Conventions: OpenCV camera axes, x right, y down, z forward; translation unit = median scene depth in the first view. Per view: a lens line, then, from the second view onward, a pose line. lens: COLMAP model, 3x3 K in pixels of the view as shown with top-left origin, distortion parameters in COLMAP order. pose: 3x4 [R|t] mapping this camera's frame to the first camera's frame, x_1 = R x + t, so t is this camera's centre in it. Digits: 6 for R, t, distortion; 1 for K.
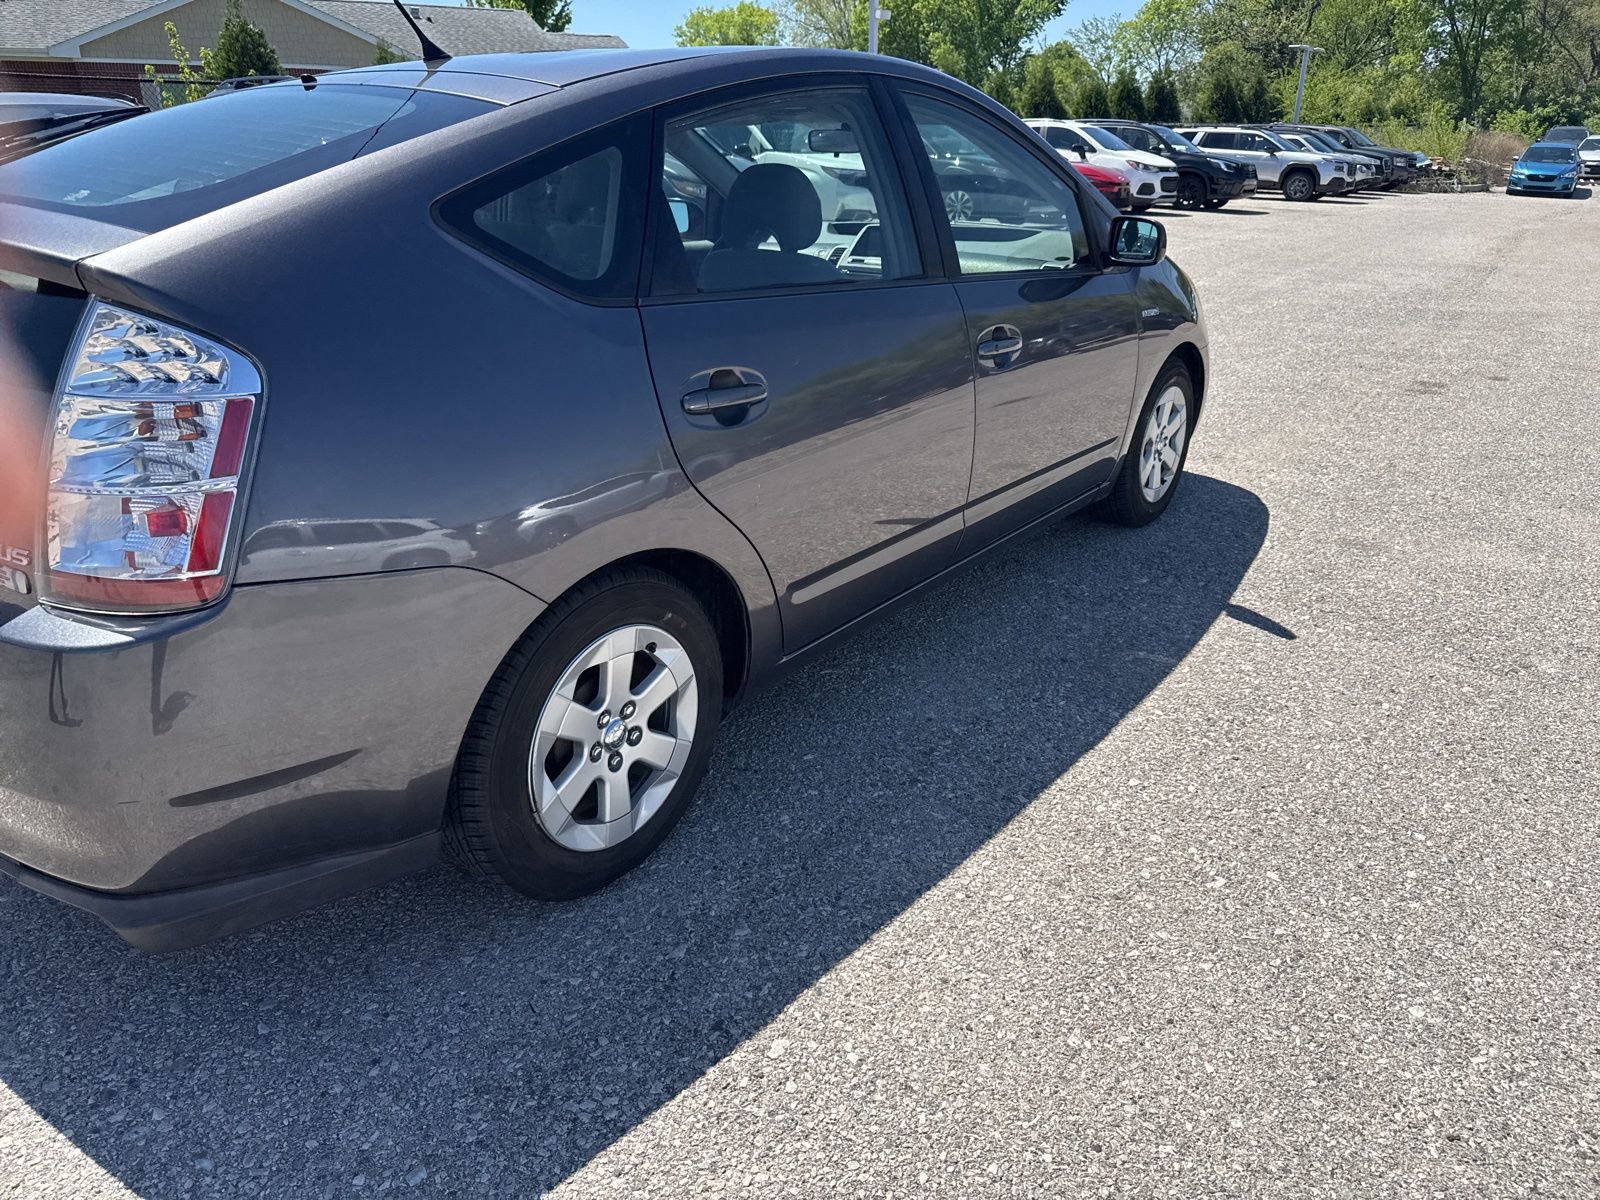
lens RADIAL K [[1126.5, 0, 800.3], [0, 1126.5, 607.7], [0, 0, 1]] dist [0.016693, -0.020080]
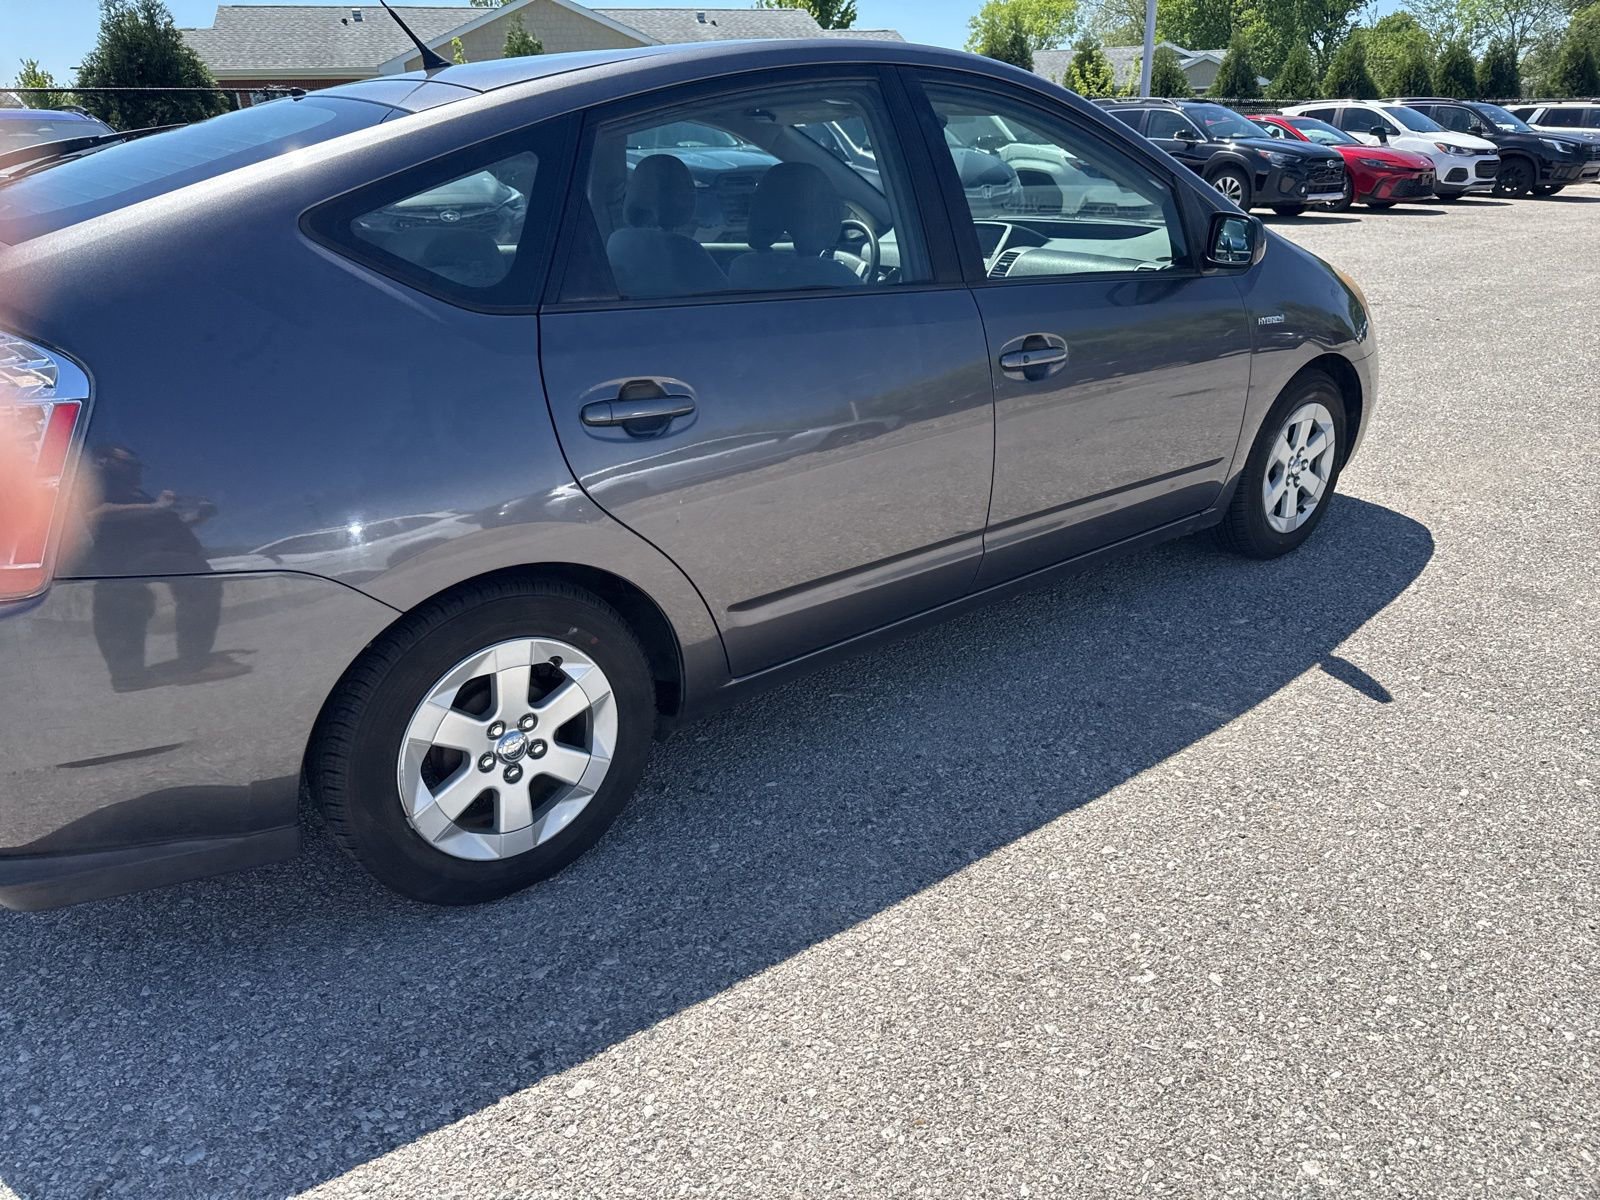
lens RADIAL K [[1126.5, 0, 799.4], [0, 1126.5, 629.6], [0, 0, 1]] dist [0.016693, -0.020080]
pose [[0.971202, 0.070920, -0.227458, 0.293077], [-0.066209, 0.997405, 0.028285, -0.033983], [0.228874, -0.012410, 0.973377, 0.088083]]
